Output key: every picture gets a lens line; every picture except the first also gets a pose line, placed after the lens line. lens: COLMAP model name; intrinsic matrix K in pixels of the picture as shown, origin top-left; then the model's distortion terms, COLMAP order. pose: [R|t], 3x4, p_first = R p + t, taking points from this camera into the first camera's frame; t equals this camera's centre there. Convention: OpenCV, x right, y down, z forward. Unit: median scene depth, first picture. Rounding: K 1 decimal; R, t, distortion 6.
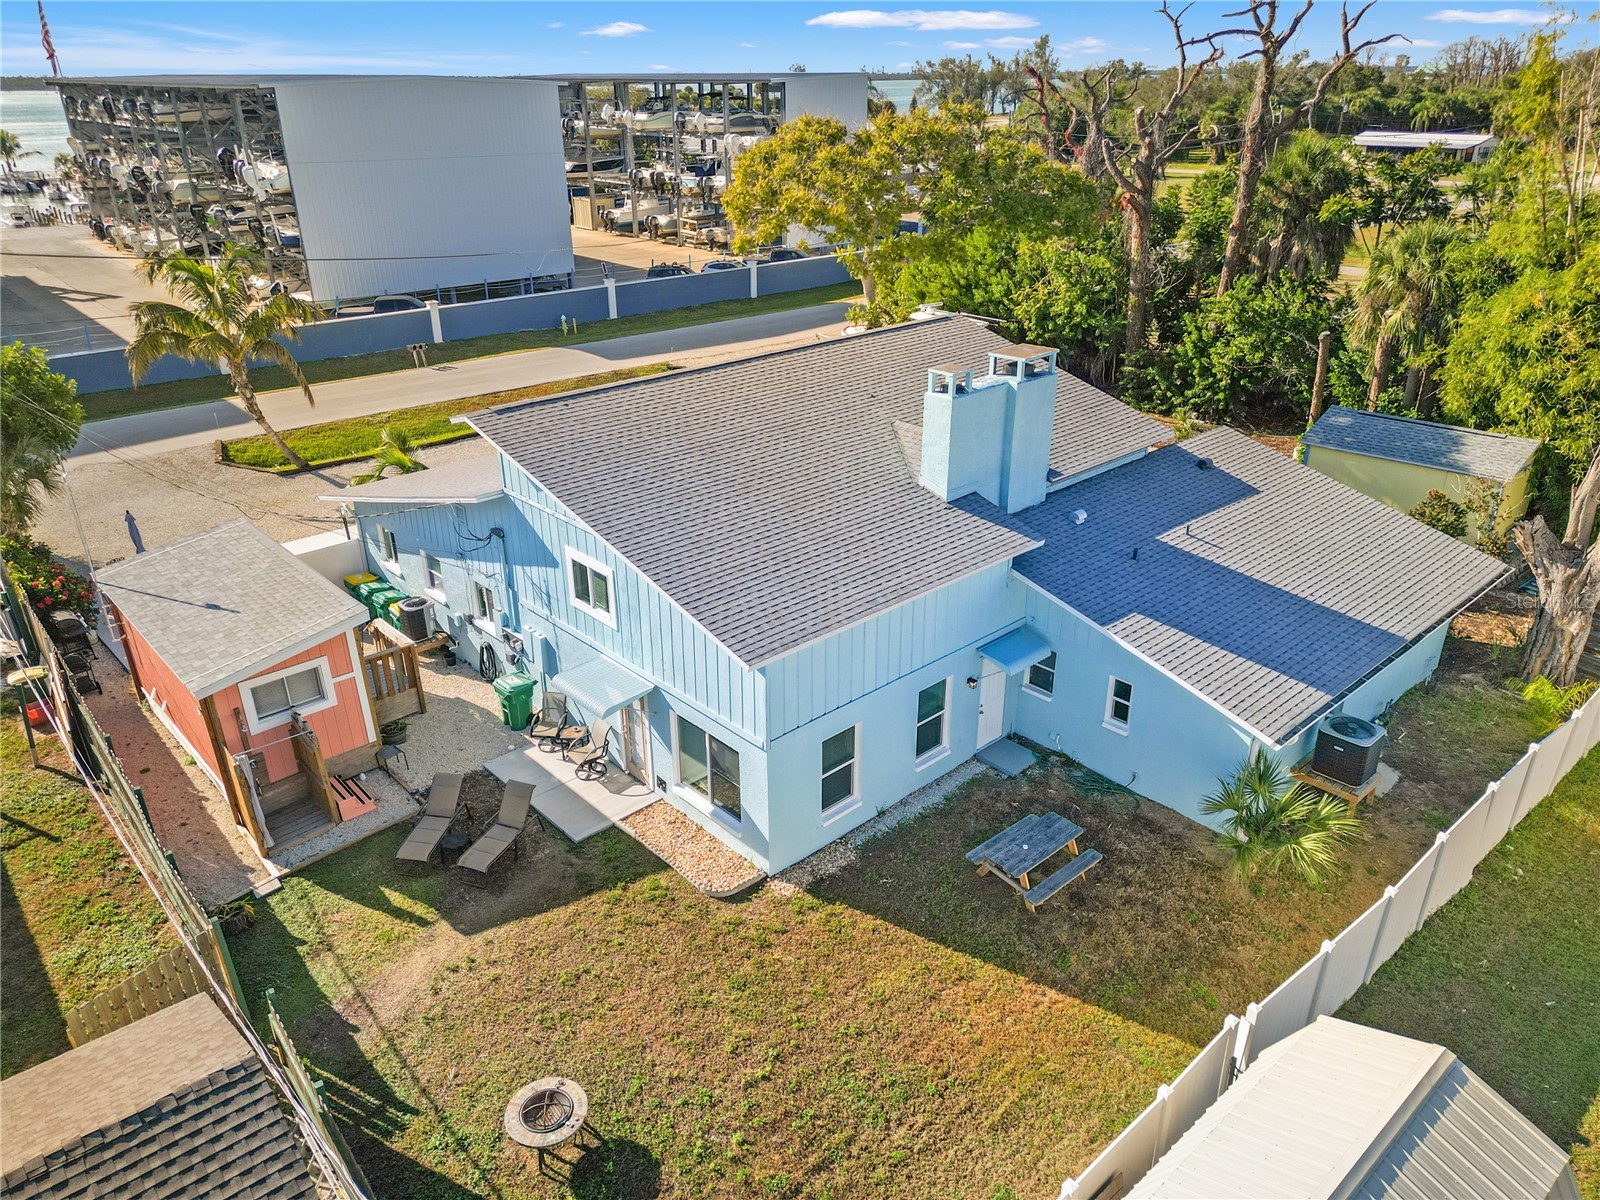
lens RADIAL K [[1138.8, 0, 800.0], [0, 1138.8, 600.0], [0, 0, 1]] dist [0.097542, -0.107629]
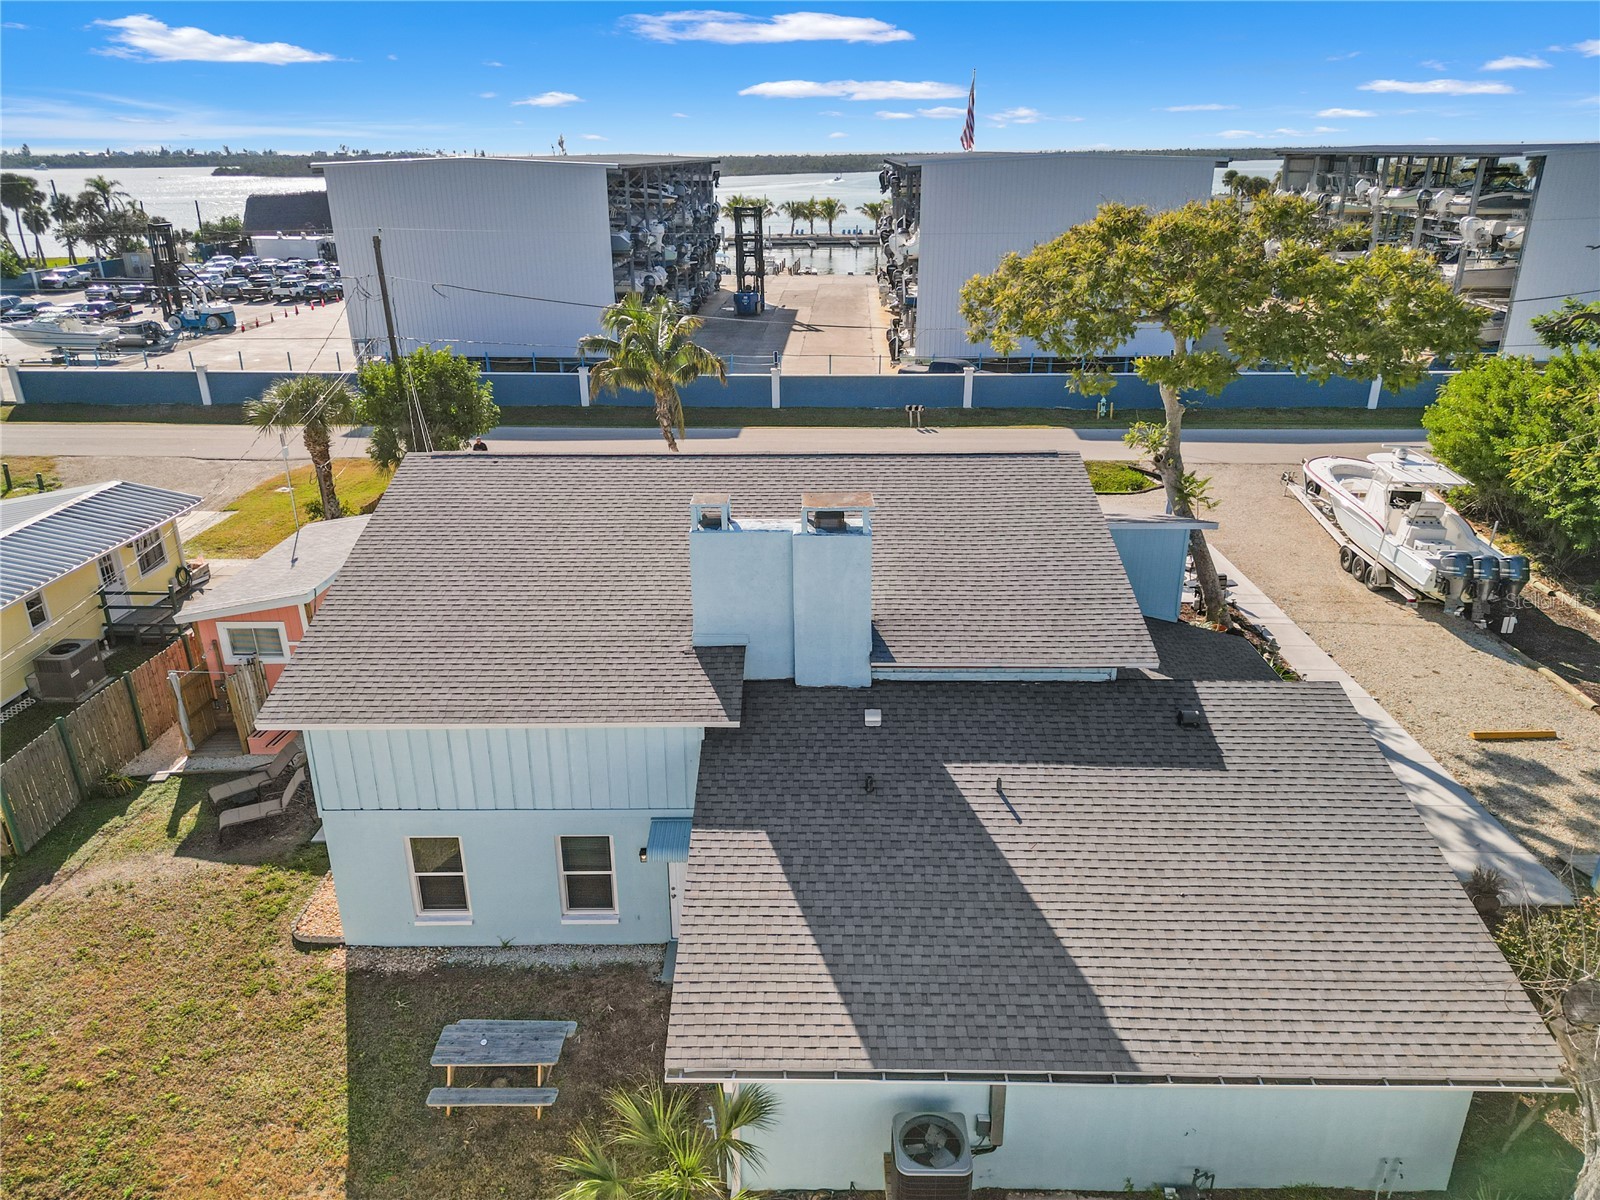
lens RADIAL K [[1138.8, 0, 800.0], [0, 1138.8, 600.0], [0, 0, 1]] dist [0.097542, -0.107629]
pose [[0.722008, 0.254631, -0.643326, 0.727119], [-0.286576, 0.956366, 0.056907, -0.189762], [0.629745, 0.143274, 0.763475, 0.377479]]
